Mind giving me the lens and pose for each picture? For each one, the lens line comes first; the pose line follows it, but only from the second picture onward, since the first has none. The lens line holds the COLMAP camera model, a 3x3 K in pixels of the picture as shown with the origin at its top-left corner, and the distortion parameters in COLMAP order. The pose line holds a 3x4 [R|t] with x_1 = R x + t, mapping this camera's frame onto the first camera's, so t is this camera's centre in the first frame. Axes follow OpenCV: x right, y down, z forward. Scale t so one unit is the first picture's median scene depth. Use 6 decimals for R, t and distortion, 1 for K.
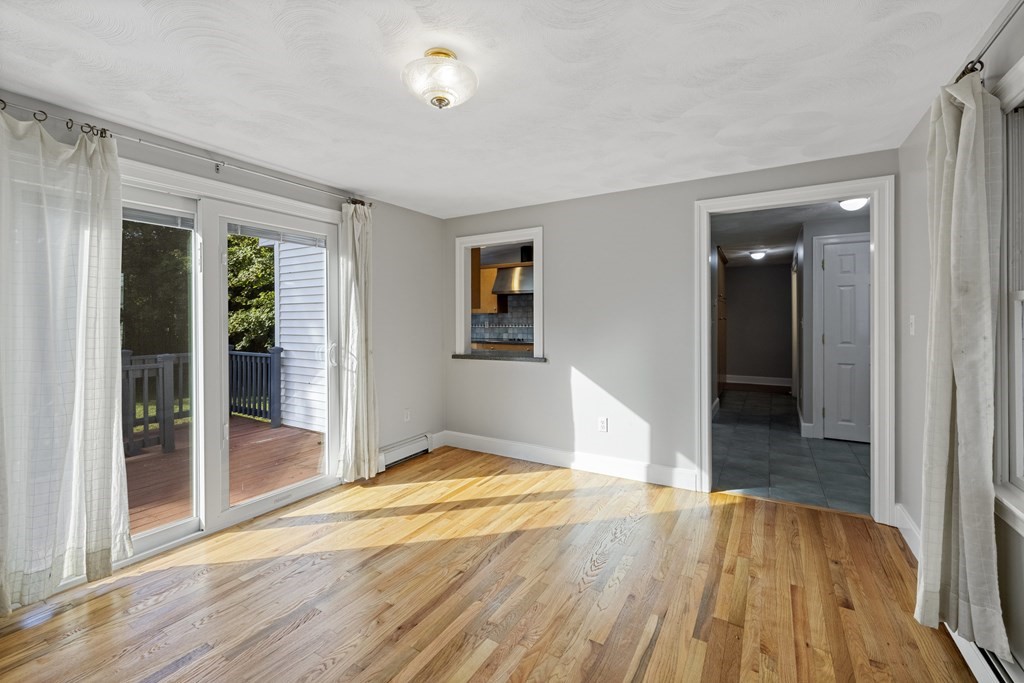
lens RADIAL K [[428.8, 0, 504.2], [0, 428.8, 329.6], [0, 0, 1]] dist [-0.000143, 0.000064]
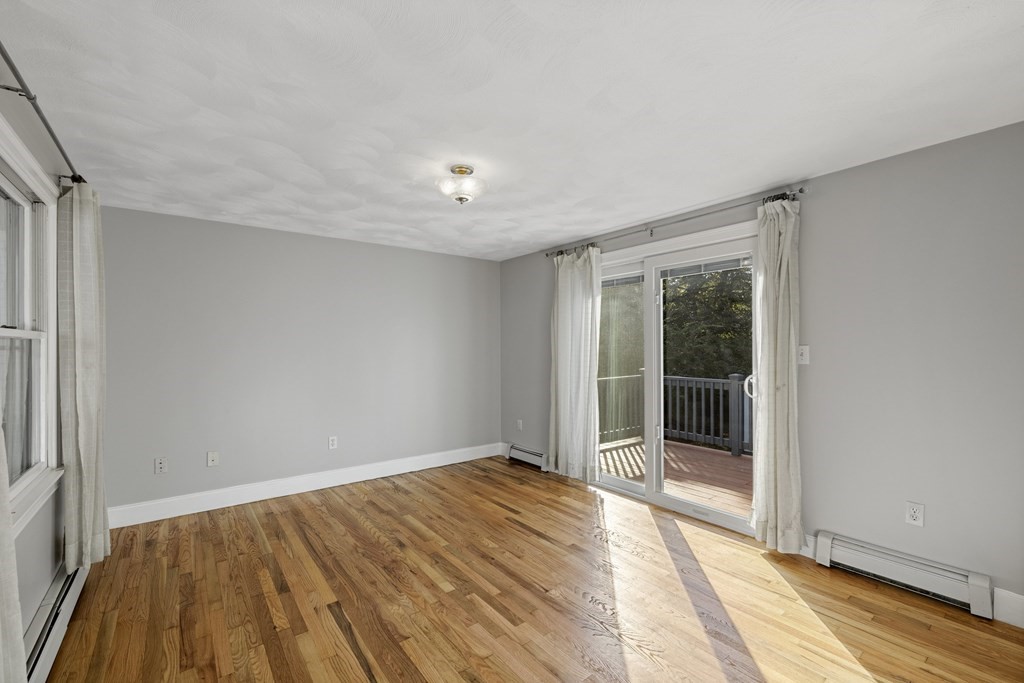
lens RADIAL K [[434.2, 0, 511.5], [0, 434.2, 345.1], [0, 0, 1]] dist [0.000469, 0.000117]
pose [[-0.343448, 0.007362, -0.939143, 0.610086], [-0.017090, 0.999755, 0.014087, -0.028875], [0.939016, 0.020888, -0.343238, 0.849303]]
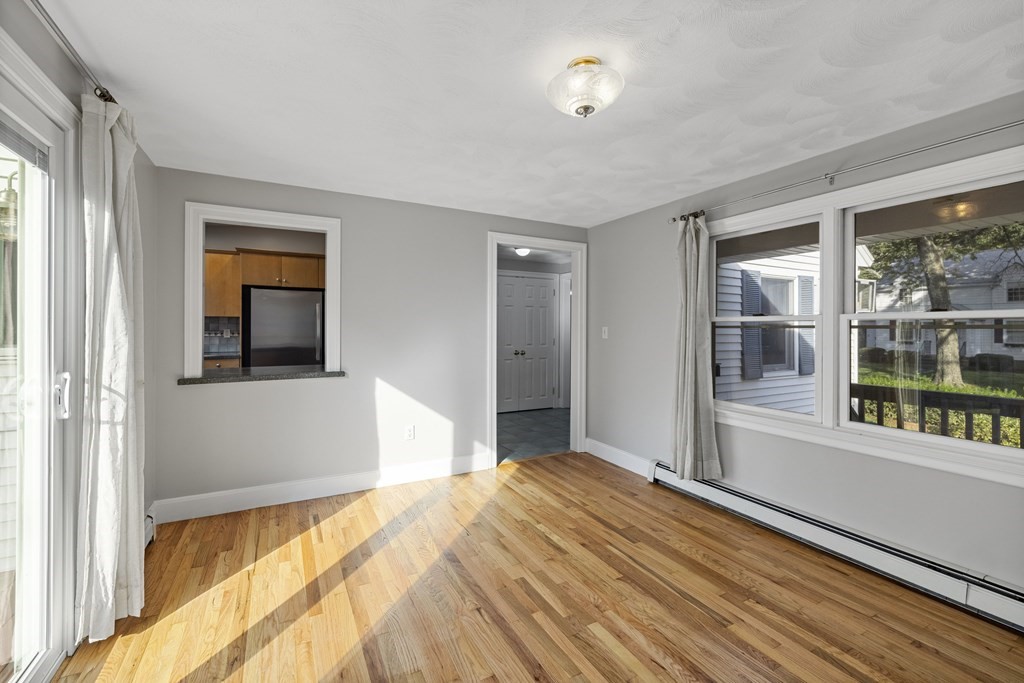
lens RADIAL K [[429.6, 0, 495.4], [0, 429.6, 331.2], [0, 0, 1]] dist [-0.000378, -0.000024]
pose [[0.519774, 0.000327, 0.854304, -0.569067], [0.010935, 0.999915, -0.007036, -0.006169], [-0.854234, 0.012999, 0.519727, 0.331604]]
